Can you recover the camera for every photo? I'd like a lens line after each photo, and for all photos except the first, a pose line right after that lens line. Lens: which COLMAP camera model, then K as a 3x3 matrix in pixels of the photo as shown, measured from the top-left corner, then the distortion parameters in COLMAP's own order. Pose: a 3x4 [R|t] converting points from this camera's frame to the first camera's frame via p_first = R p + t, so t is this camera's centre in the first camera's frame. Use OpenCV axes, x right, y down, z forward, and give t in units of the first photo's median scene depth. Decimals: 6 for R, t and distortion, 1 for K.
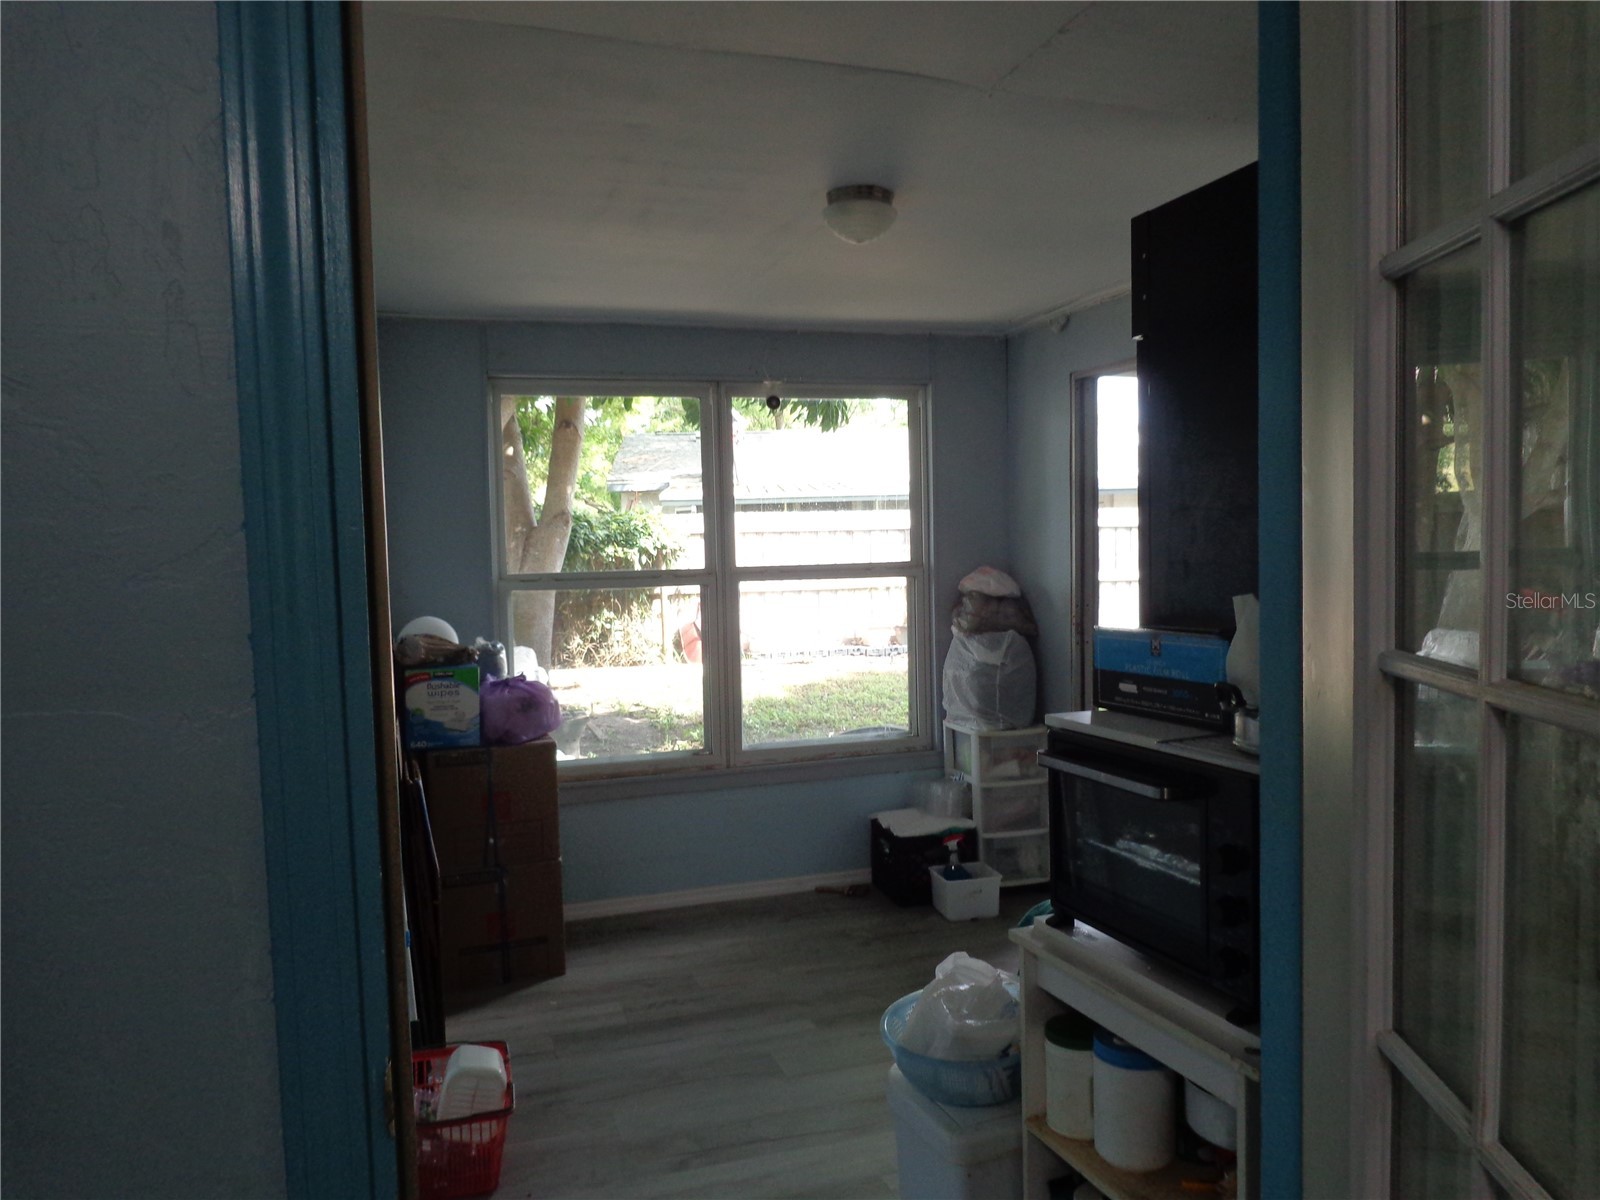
lens RADIAL K [[1176.7, 0, 797.2], [0, 1176.7, 602.1], [0, 0, 1]] dist [-0.011479, 0.004271]
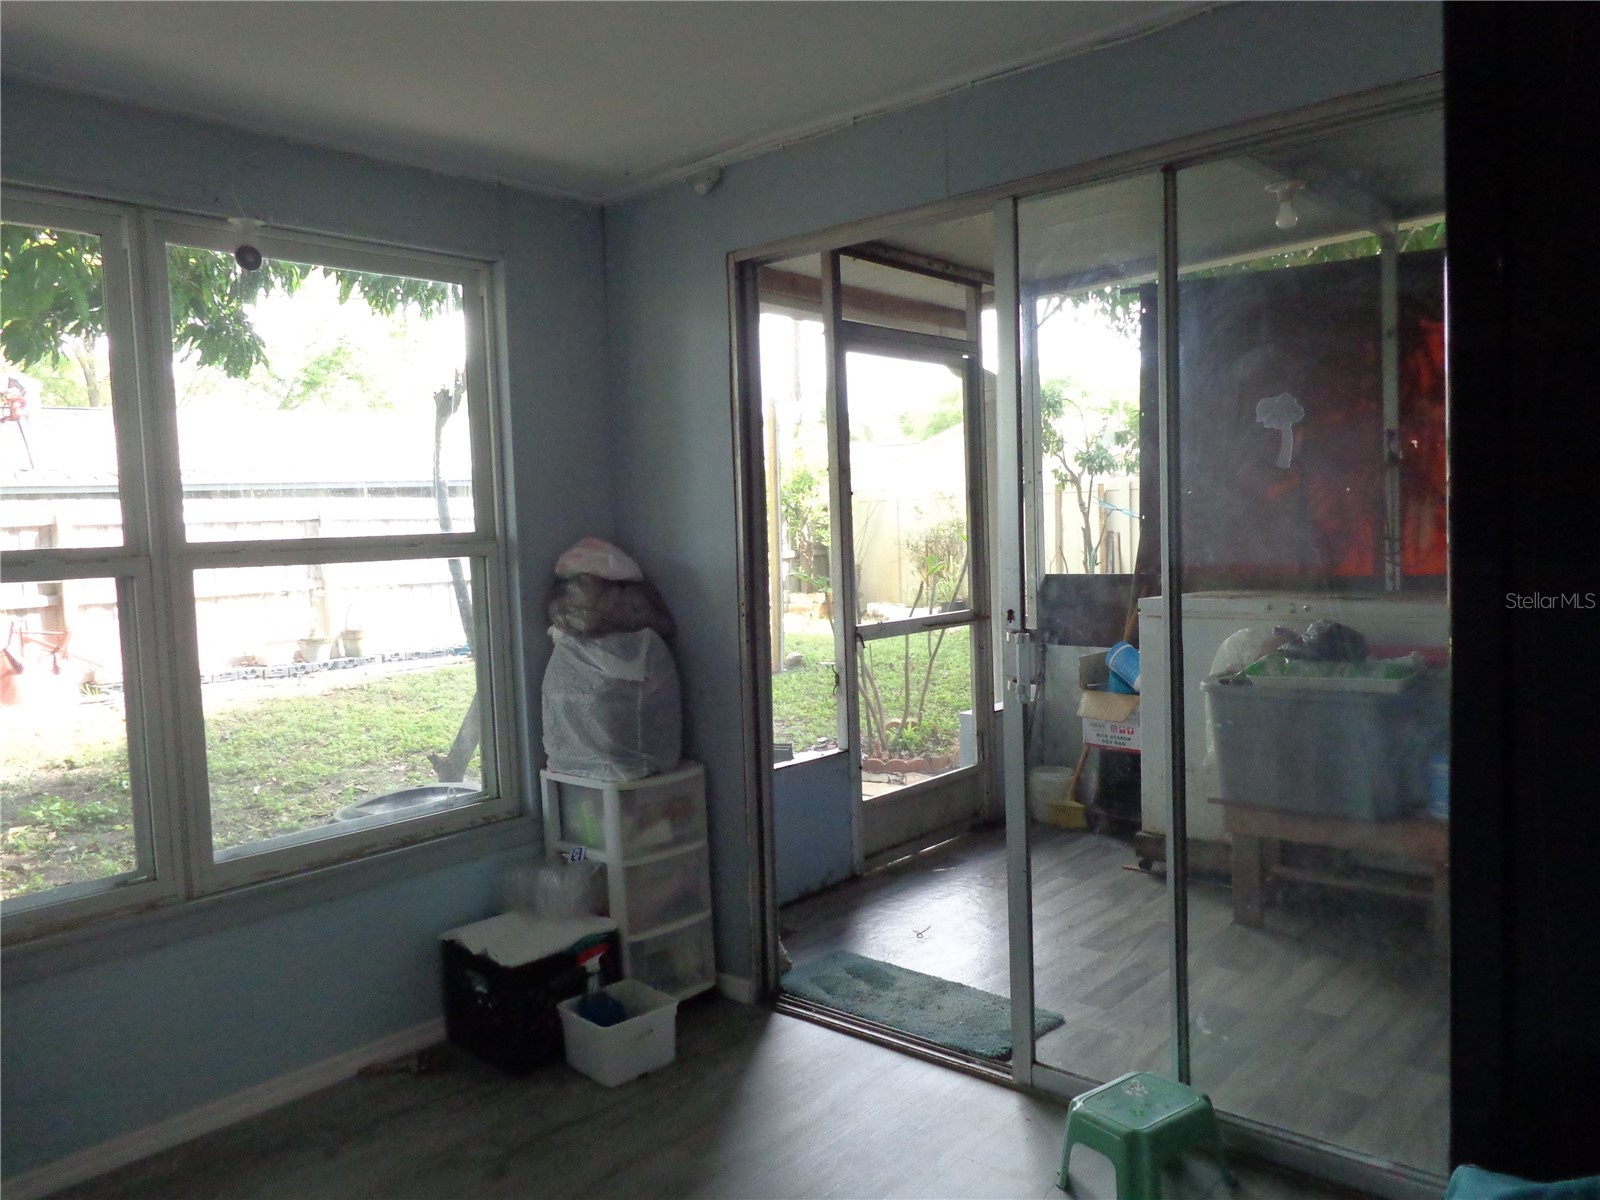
lens RADIAL K [[1176.7, 0, 805.4], [0, 1176.7, 601.9], [0, 0, 1]] dist [-0.011479, 0.004271]
pose [[0.861878, -0.041919, 0.505380, -0.082543], [0.043221, 0.999024, 0.009154, 0.006061], [-0.505270, 0.013954, 0.862848, 0.364585]]
